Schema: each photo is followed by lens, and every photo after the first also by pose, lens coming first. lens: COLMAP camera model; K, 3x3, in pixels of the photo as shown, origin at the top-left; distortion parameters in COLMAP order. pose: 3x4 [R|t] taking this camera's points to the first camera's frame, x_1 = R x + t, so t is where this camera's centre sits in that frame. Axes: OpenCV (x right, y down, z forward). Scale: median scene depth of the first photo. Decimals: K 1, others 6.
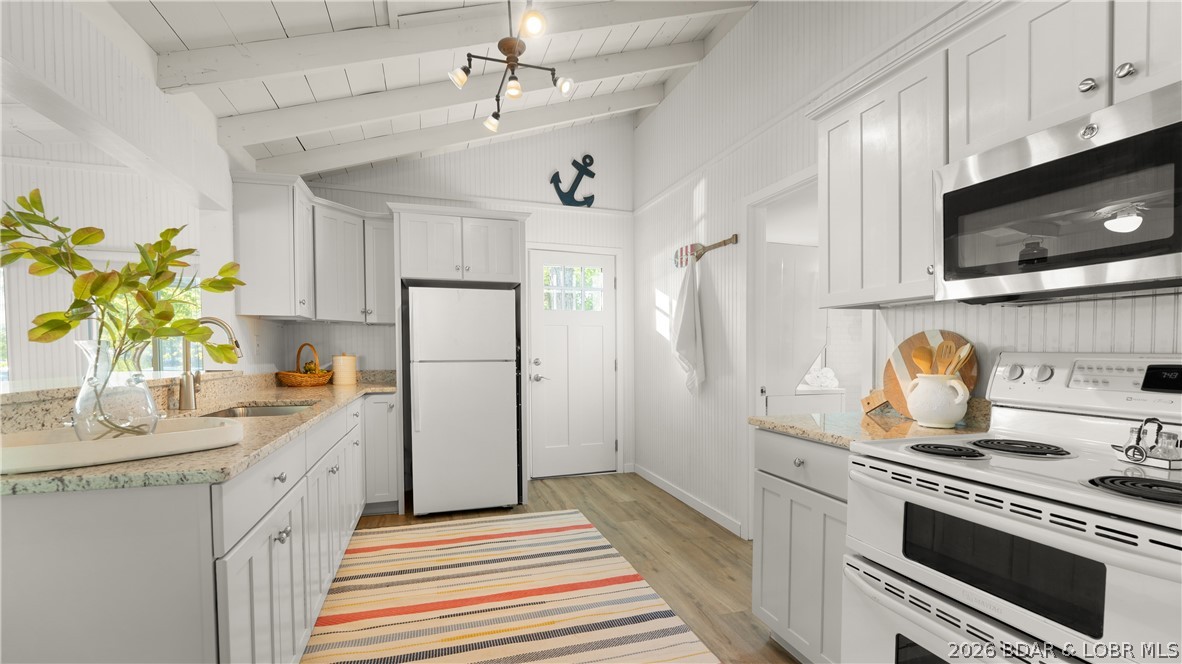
lens RADIAL K [[495.6, 0, 583.9], [0, 495.6, 362.3], [0, 0, 1]] dist [-0.001985, -0.000092]
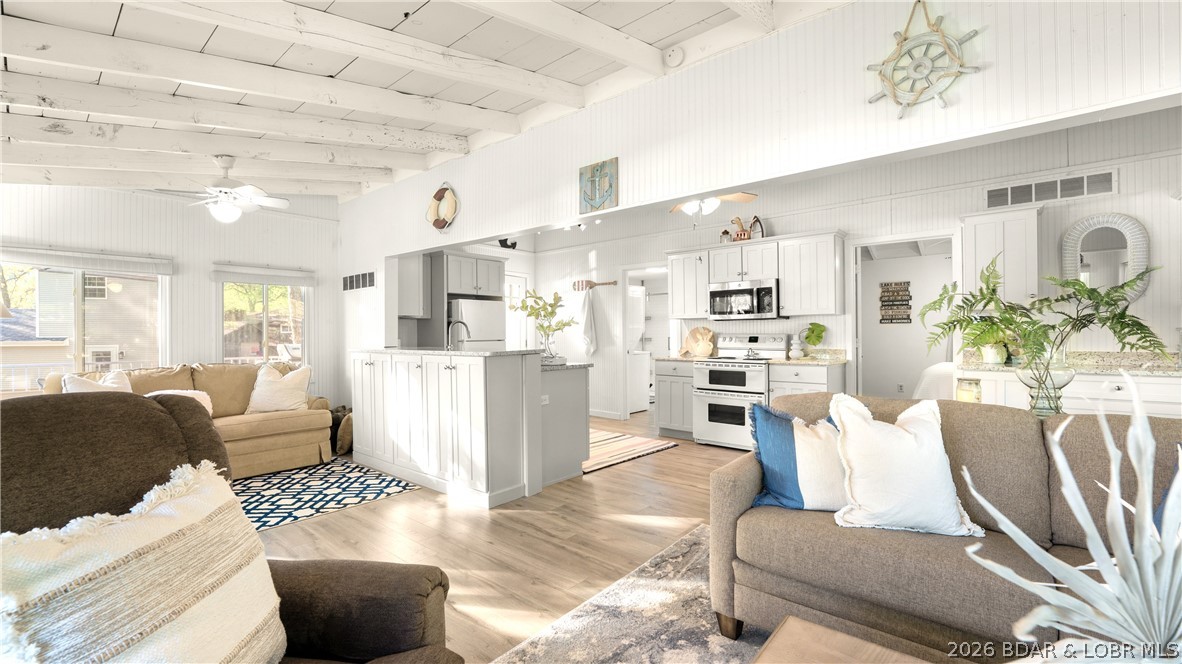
lens RADIAL K [[494.8, 0, 585.5], [0, 494.8, 332.6], [0, 0, 1]] dist [-0.002519, -0.000232]
pose [[0.855935, -0.003028, 0.517075, -1.756680], [0.018051, 0.999548, -0.024026, 0.037548], [-0.516768, 0.029899, 0.855603, -1.484173]]
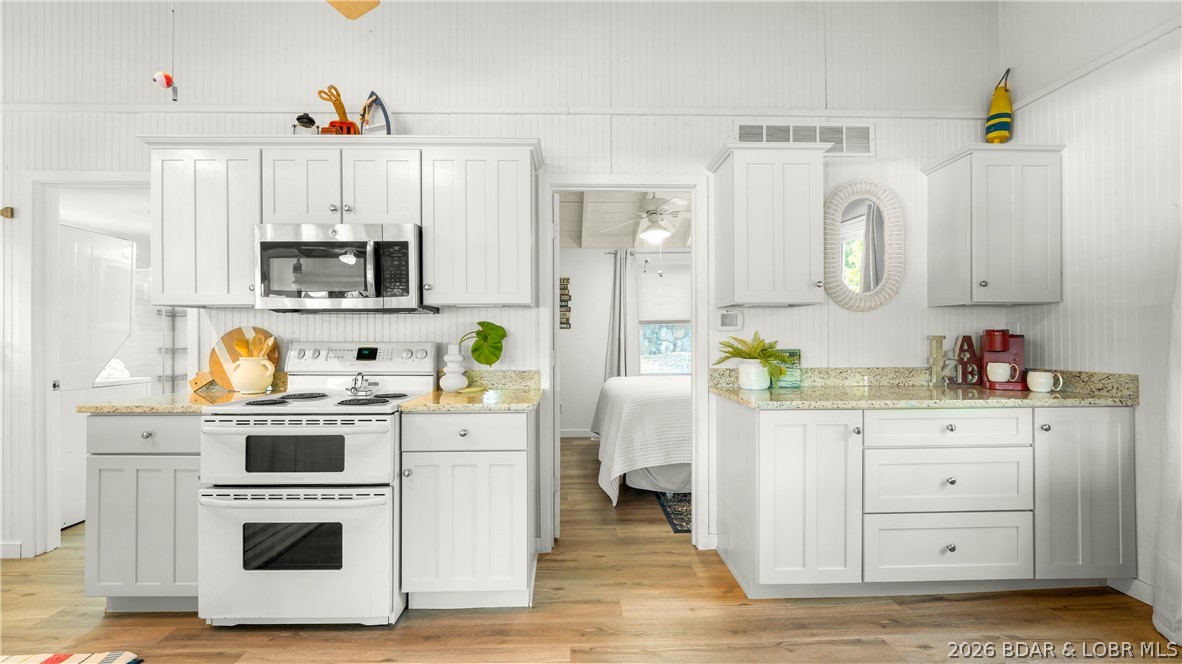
lens RADIAL K [[476.3, 0, 588.8], [0, 476.3, 337.4], [0, 0, 1]] dist [-0.010923, -0.000179]
pose [[0.273956, 0.003101, 0.961737, -0.381864], [0.025430, 0.999622, -0.010467, 0.005671], [-0.961406, 0.027324, 0.273774, -0.357612]]
